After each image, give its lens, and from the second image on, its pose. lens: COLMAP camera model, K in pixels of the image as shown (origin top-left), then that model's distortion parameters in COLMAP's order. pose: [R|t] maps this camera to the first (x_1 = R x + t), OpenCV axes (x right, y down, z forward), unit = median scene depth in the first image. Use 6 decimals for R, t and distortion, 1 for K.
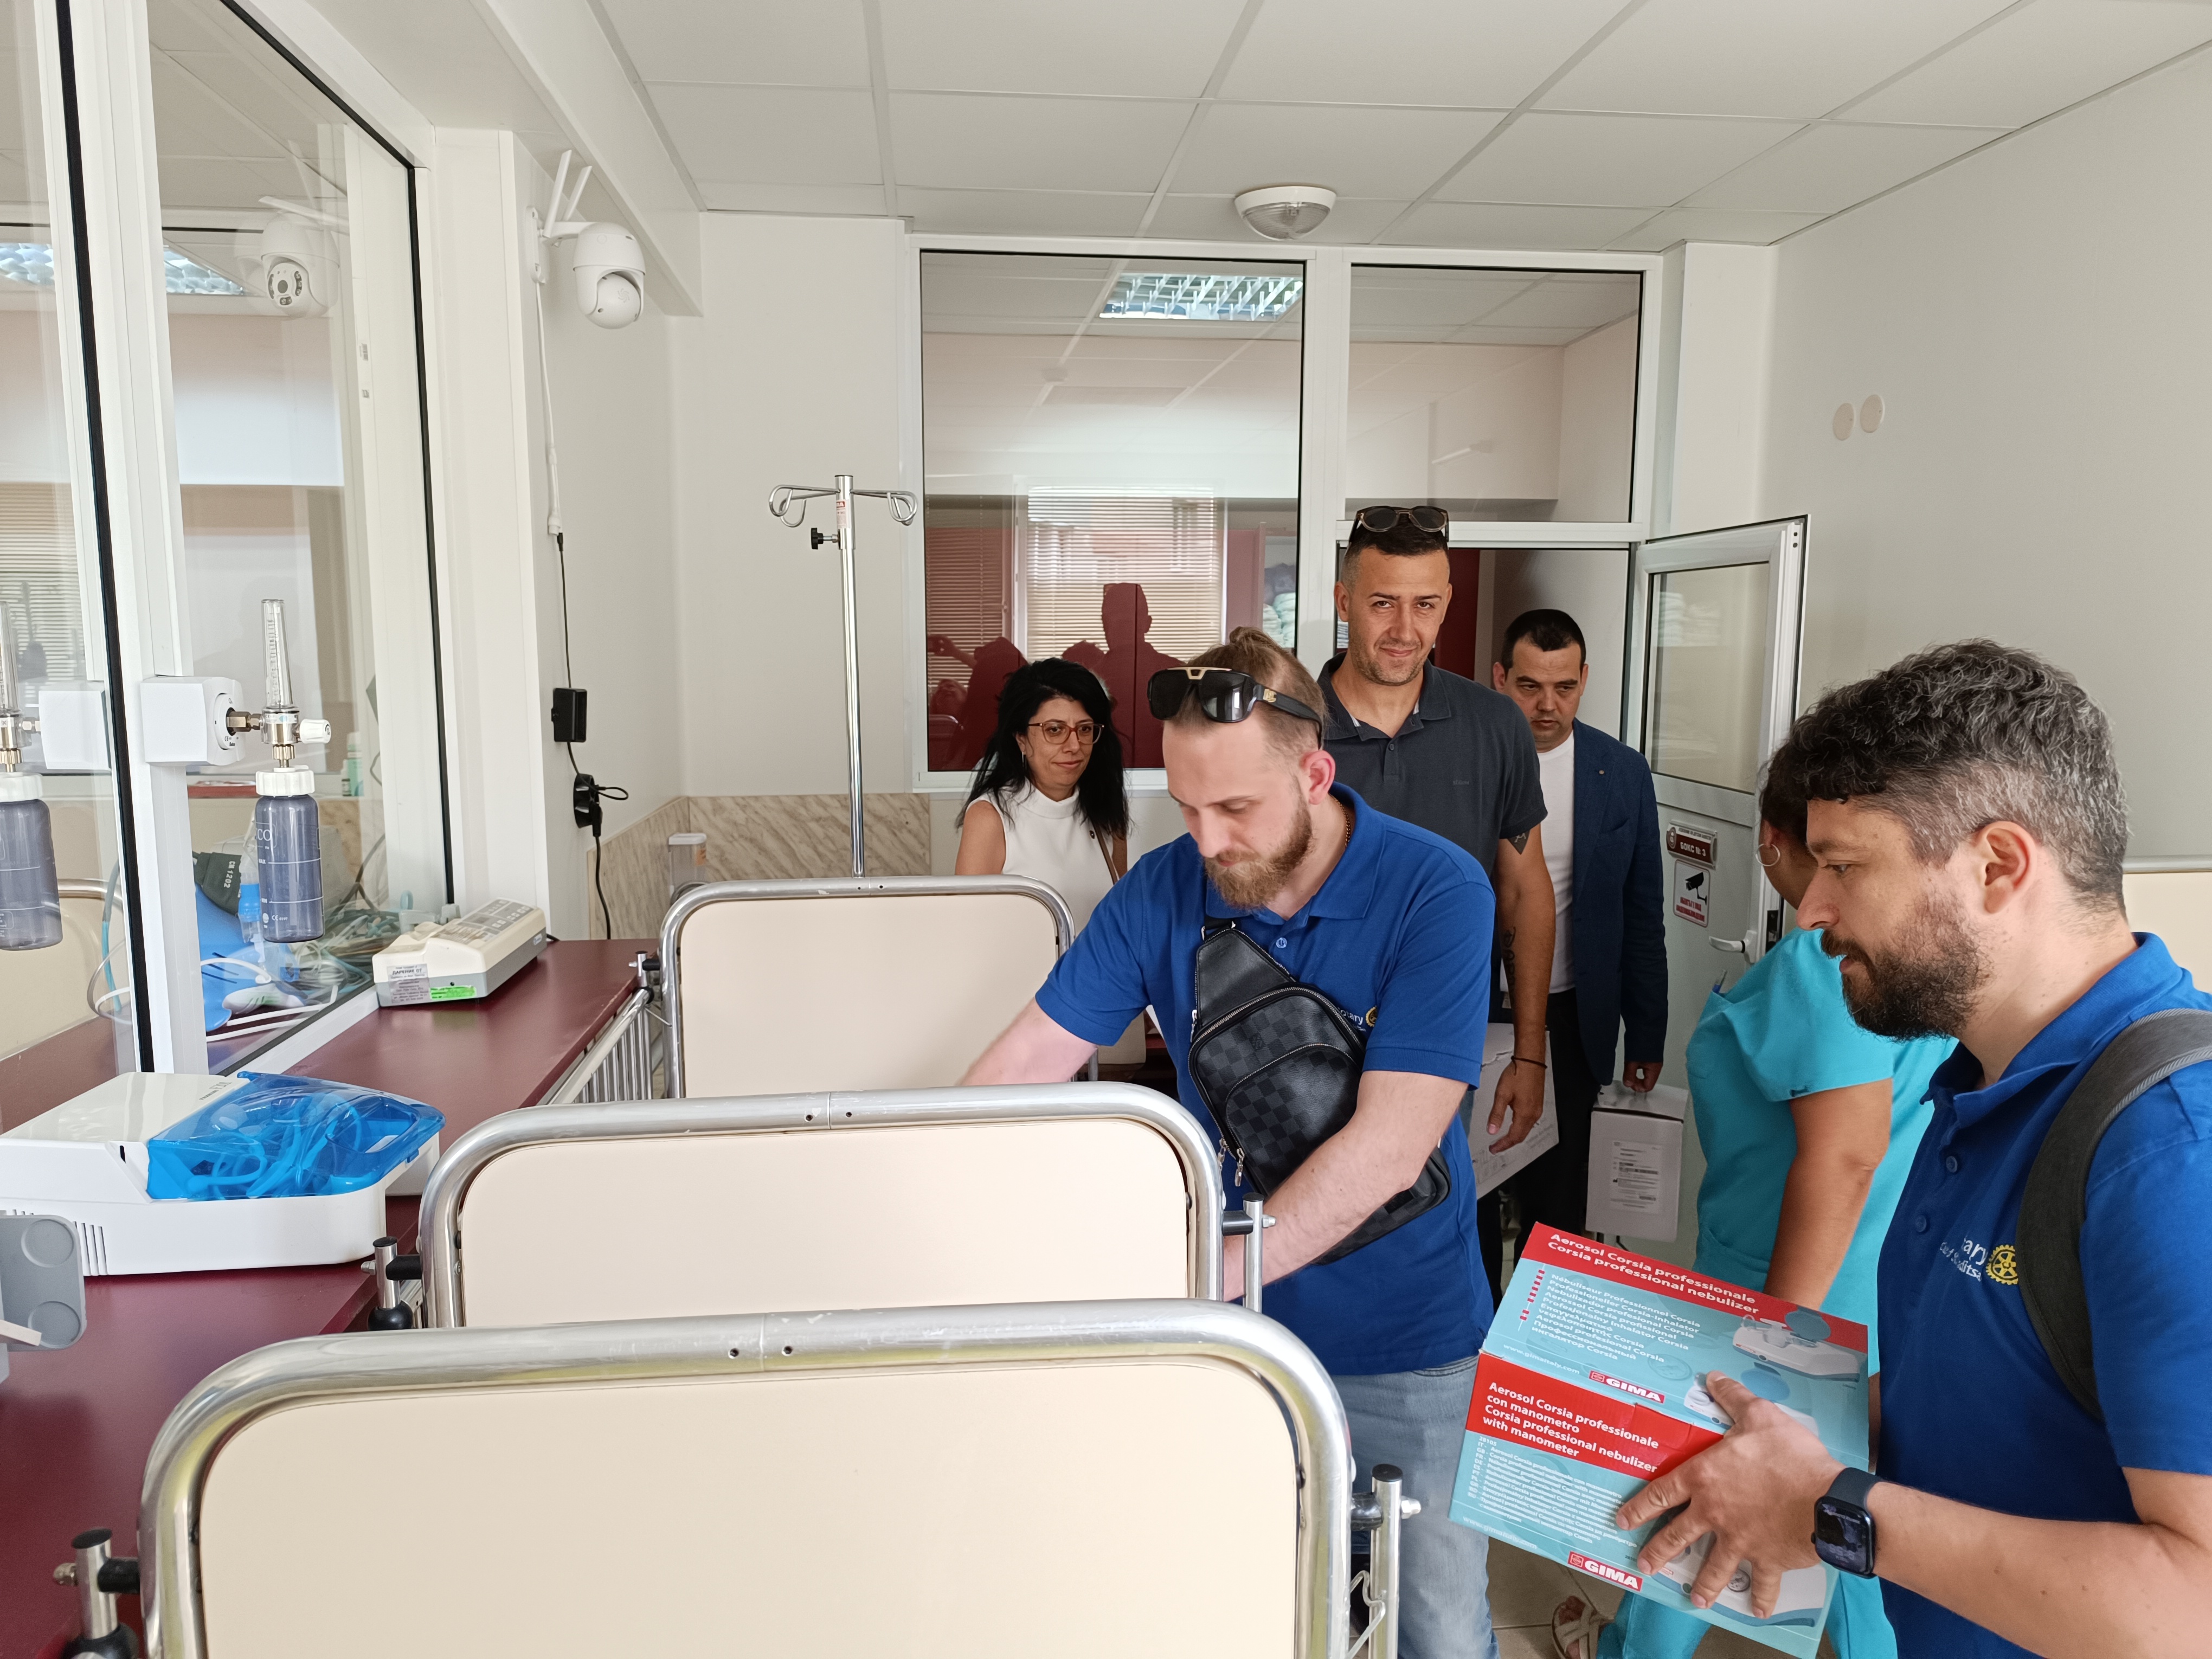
lens RADIAL K [[1543.5, 0, 1093.4], [0, 1543.5, 837.3], [0, 0, 1]] dist [0.006763, -0.001207]
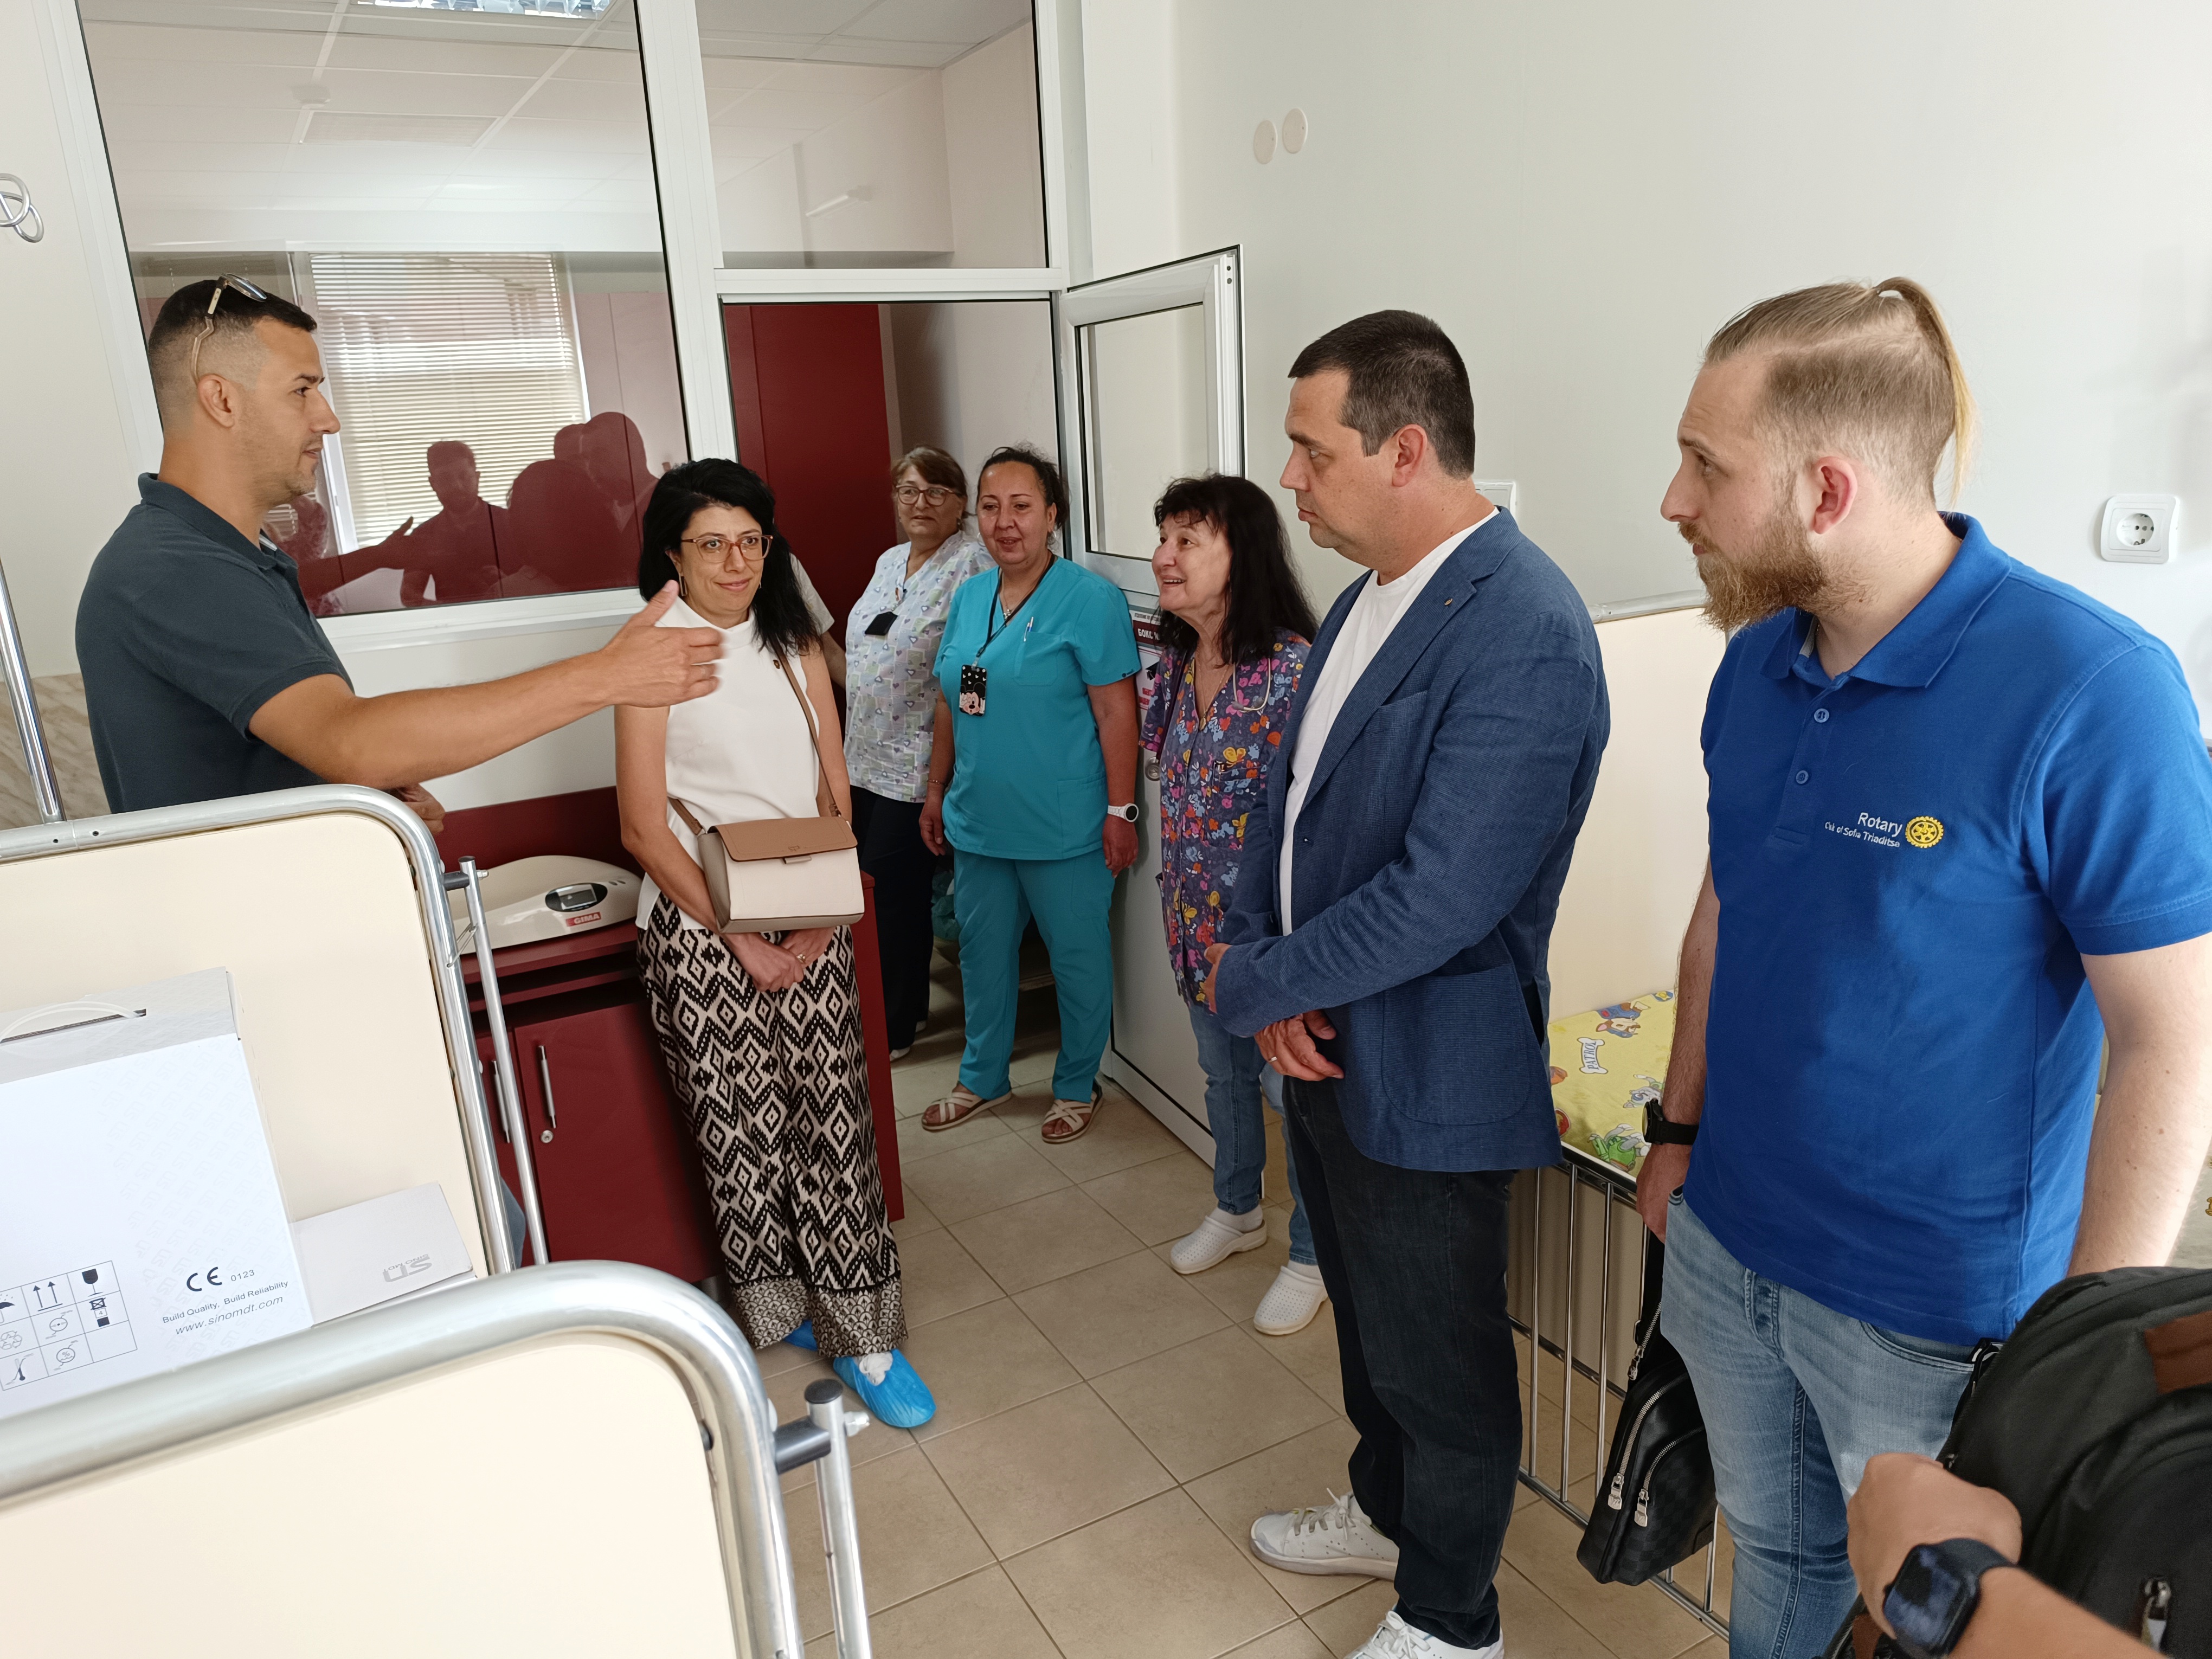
lens RADIAL K [[1543.5, 0, 1093.4], [0, 1543.5, 837.3], [0, 0, 1]] dist [0.006763, -0.001207]
pose [[0.922929, -0.149477, 0.354767, 0.007764], [0.102690, 0.983741, 0.147339, -0.009647], [-0.371022, -0.099553, 0.923272, 0.139503]]
